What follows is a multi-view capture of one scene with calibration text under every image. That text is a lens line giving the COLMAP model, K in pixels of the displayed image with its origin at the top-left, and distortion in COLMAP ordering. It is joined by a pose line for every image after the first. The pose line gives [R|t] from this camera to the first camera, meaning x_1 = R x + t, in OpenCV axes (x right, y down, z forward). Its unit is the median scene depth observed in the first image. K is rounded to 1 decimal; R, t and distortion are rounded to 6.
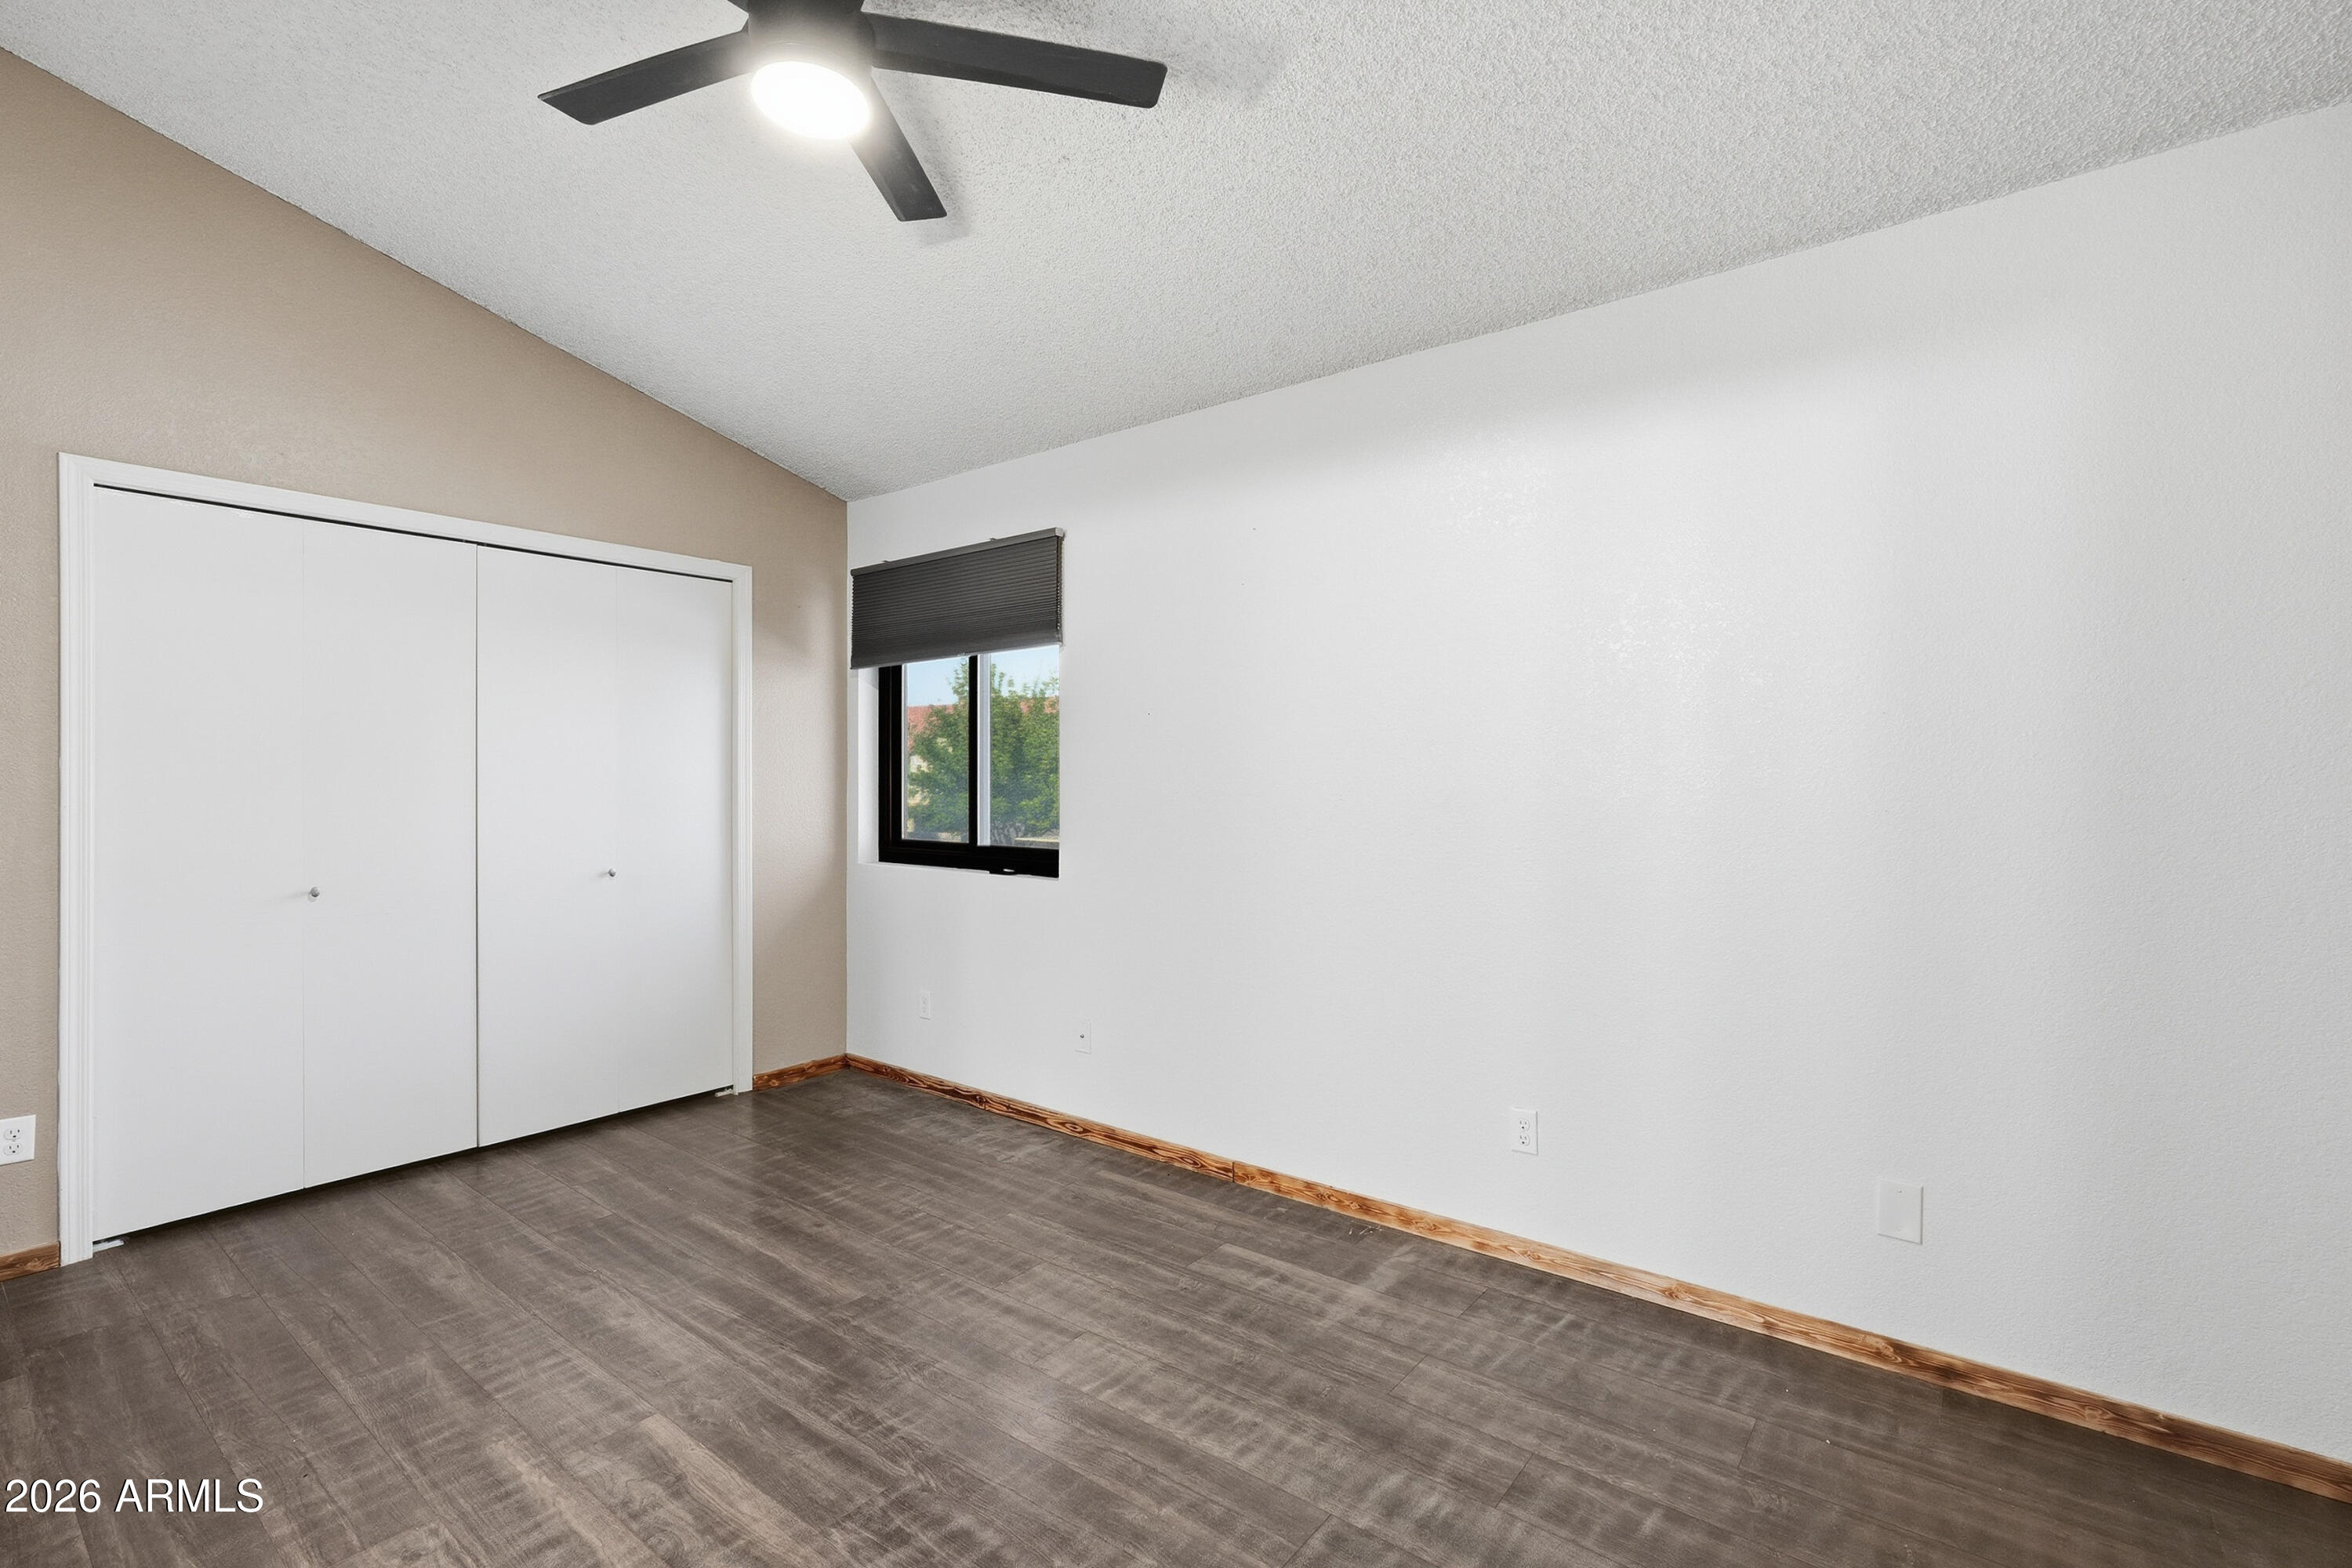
lens RADIAL K [[1050.8, 0, 1180.6], [0, 1050.8, 775.1], [0, 0, 1]] dist [-0.014685, 0.007608]
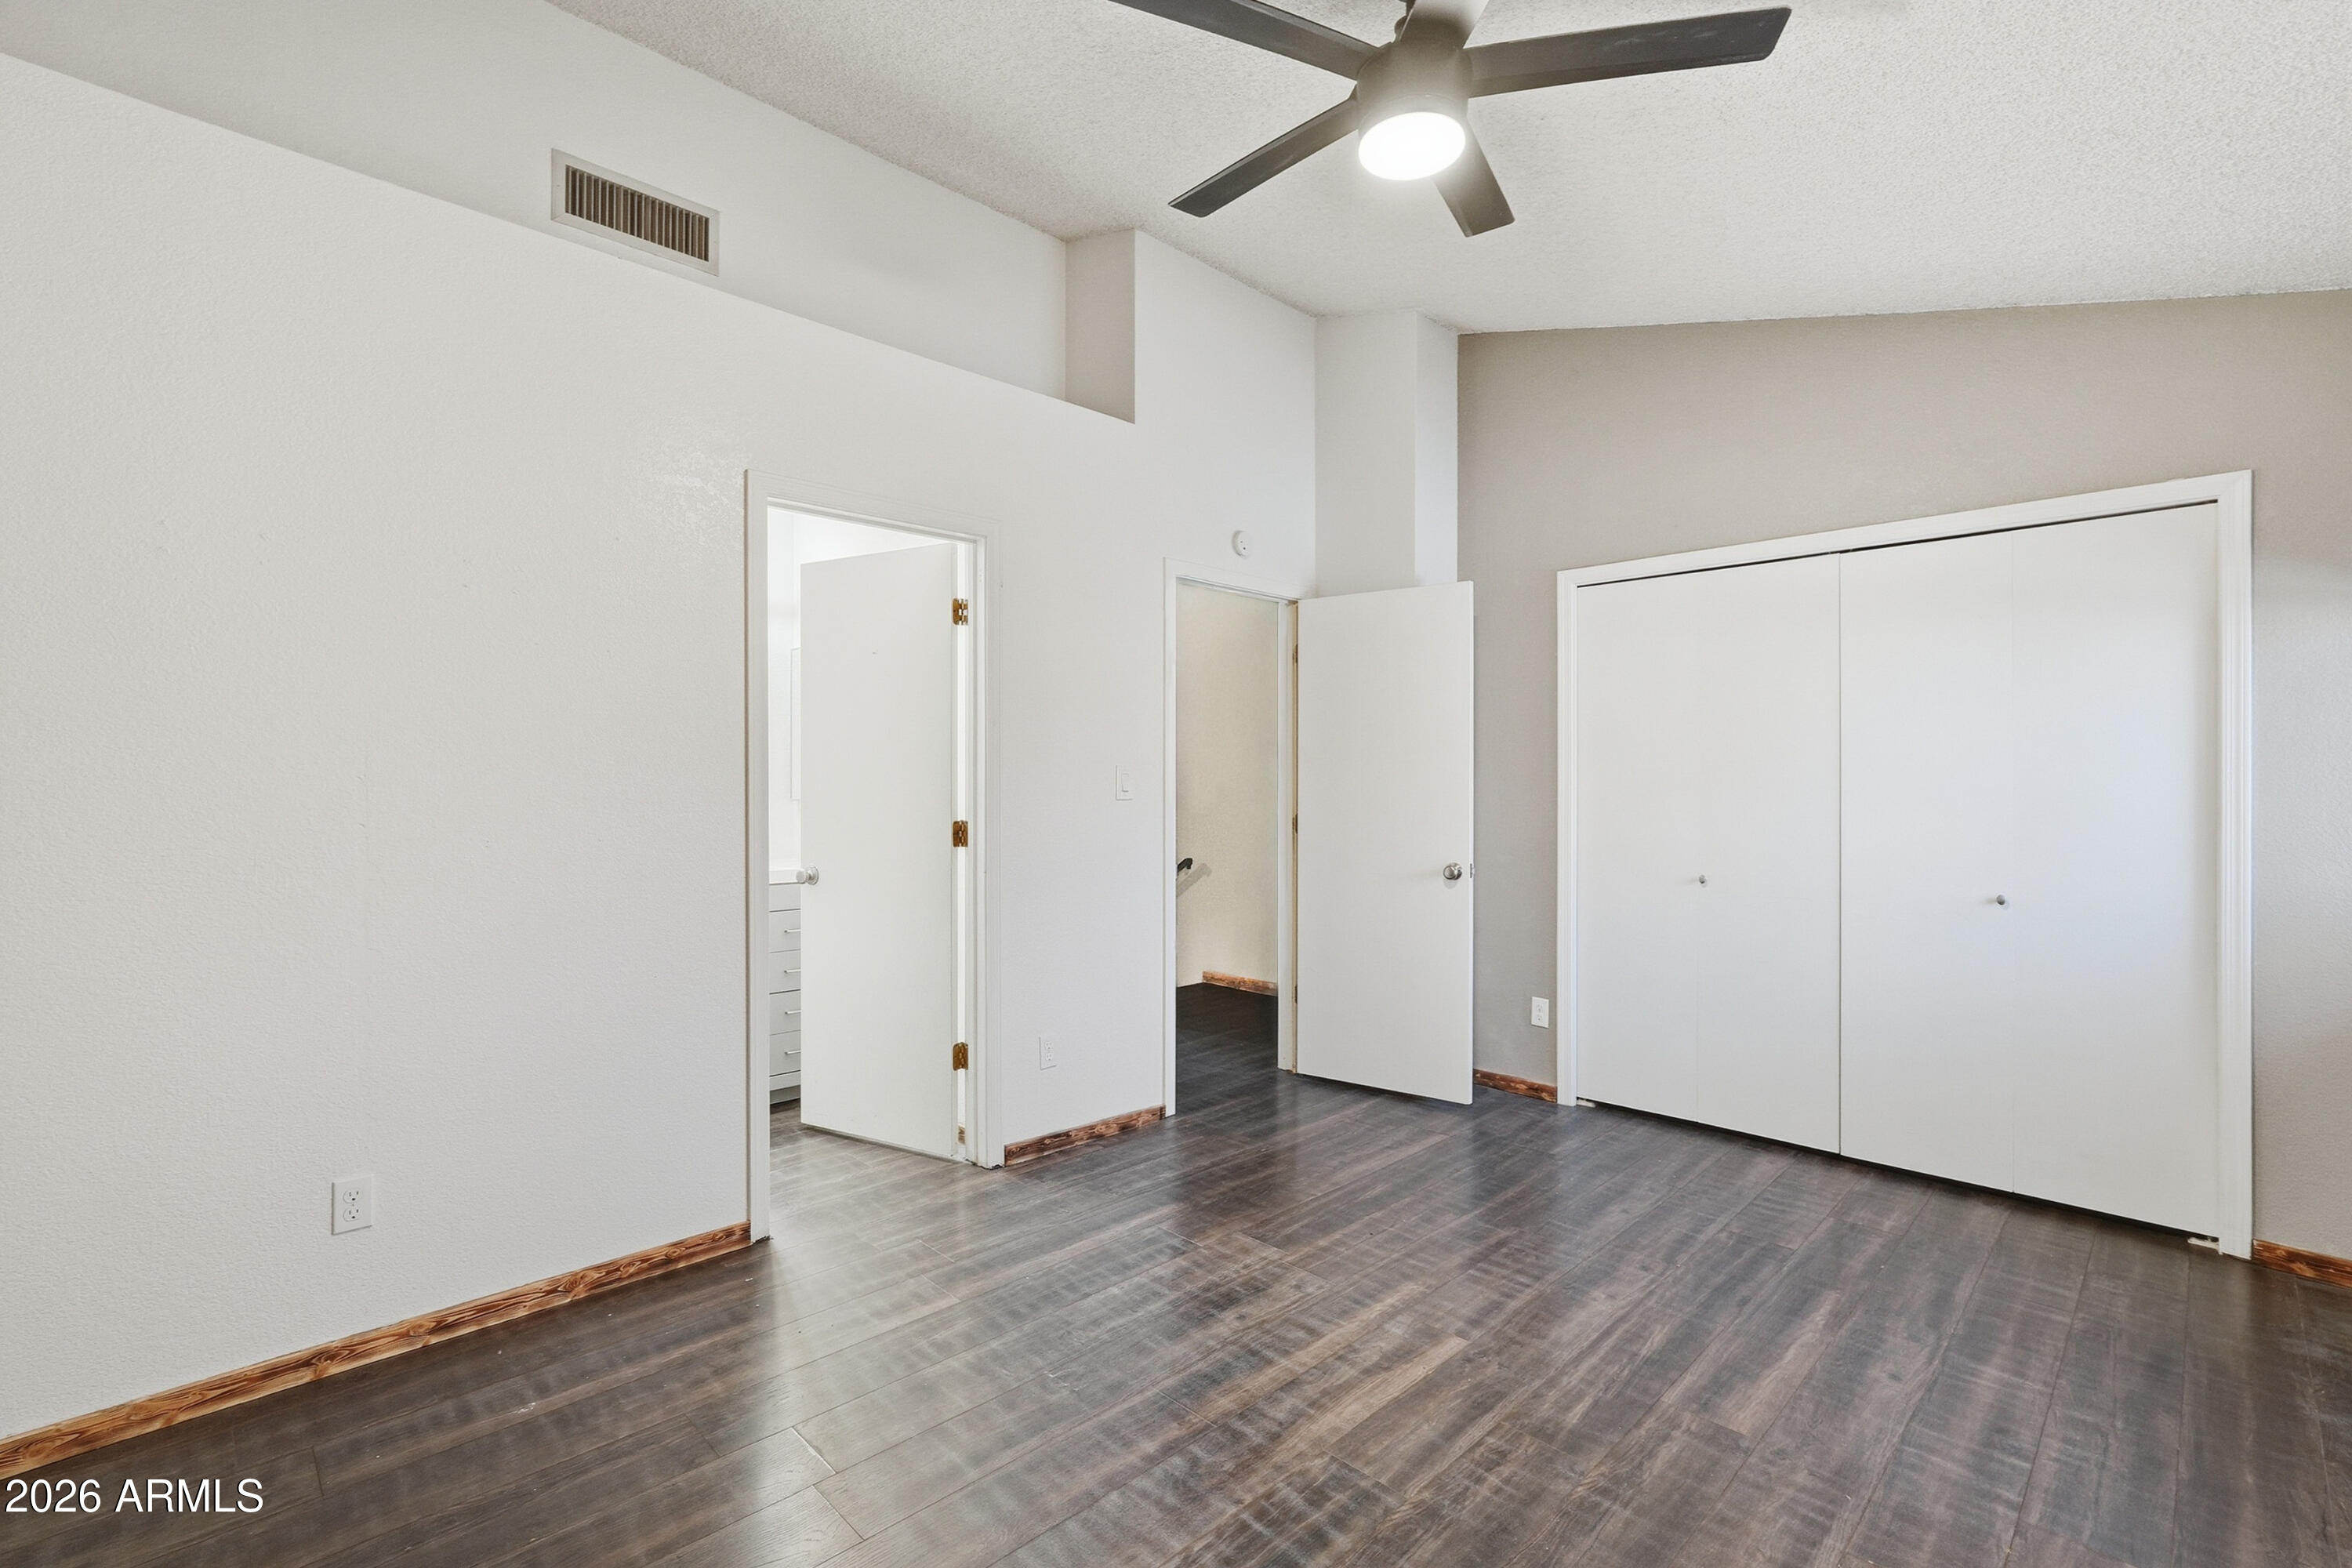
lens RADIAL K [[1050.8, 0, 1186.8], [0, 1050.8, 785.4], [0, 0, 1]] dist [-0.014685, 0.007608]
pose [[-0.123202, 0.003220, -0.992376, 0.561465], [-0.005076, 0.999980, 0.003875, 0.001515], [0.992369, 0.005515, -0.123183, 0.700899]]
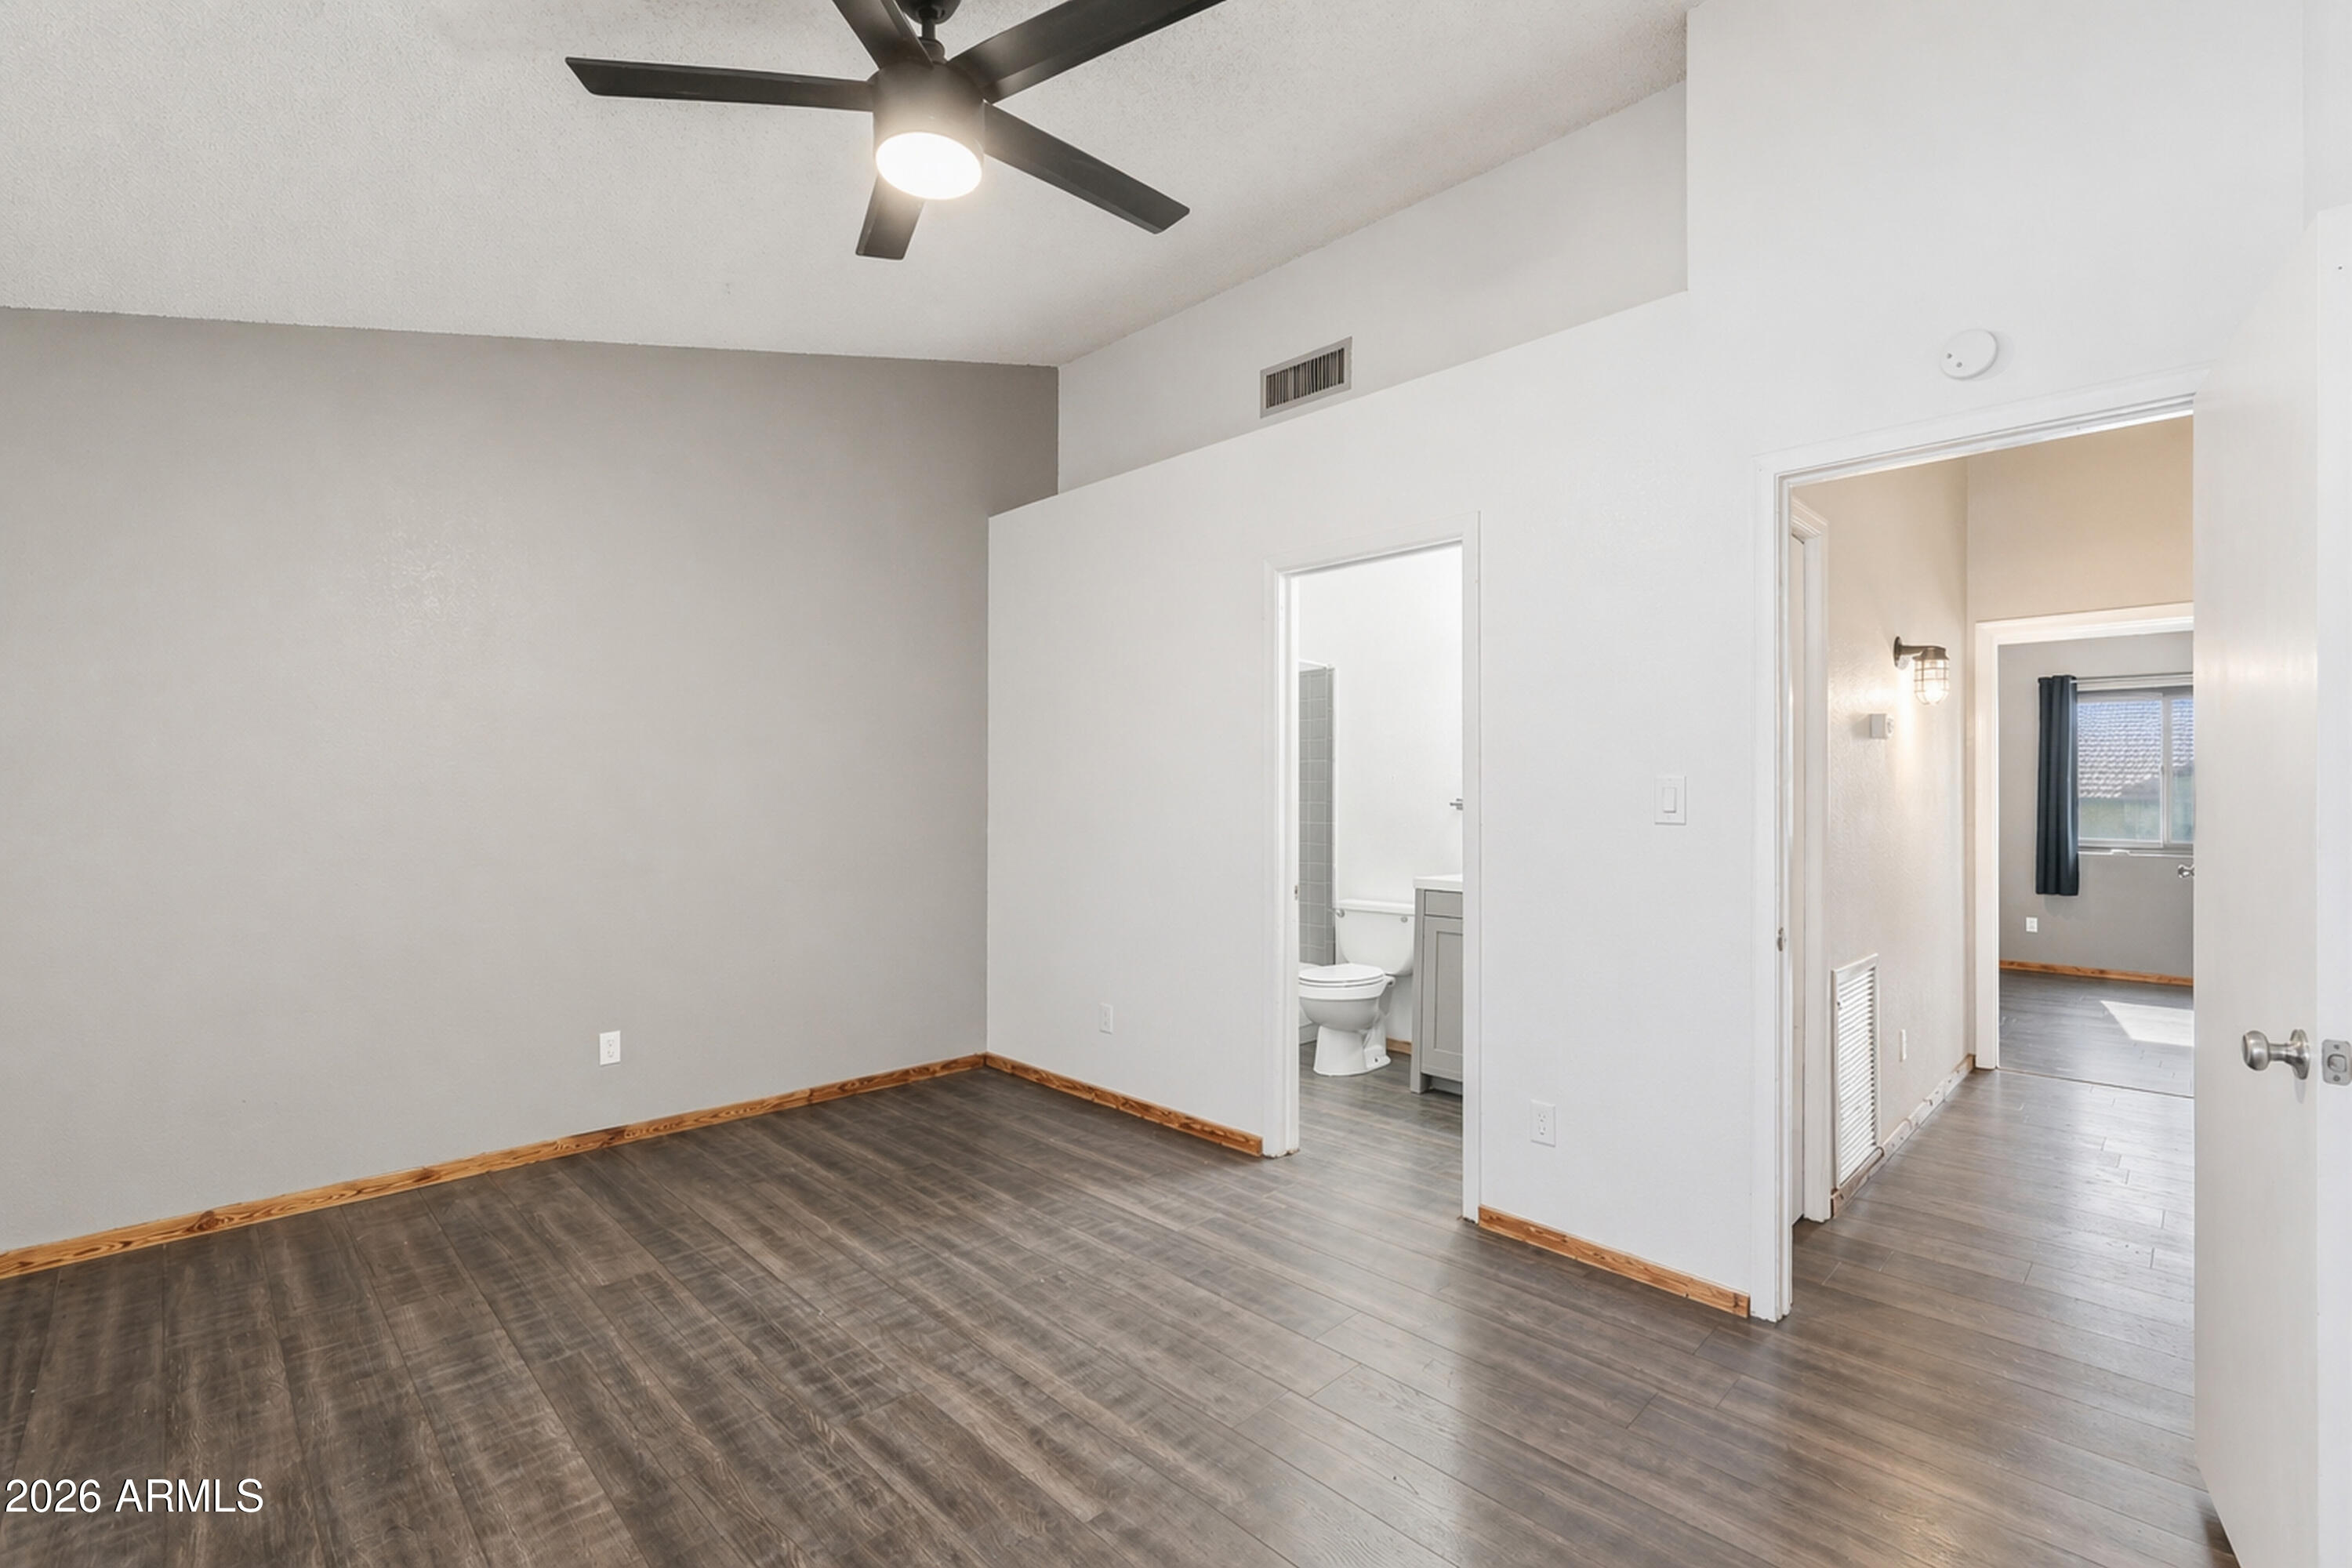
lens RADIAL K [[1050.8, 0, 1177.7], [0, 1050.8, 786.9], [0, 0, 1]] dist [-0.014685, 0.007608]
pose [[-0.991030, -0.005870, 0.133508, -0.583024], [-0.006714, 0.999960, -0.005875, 0.000516], [-0.133468, -0.006718, -0.991030, 1.569200]]
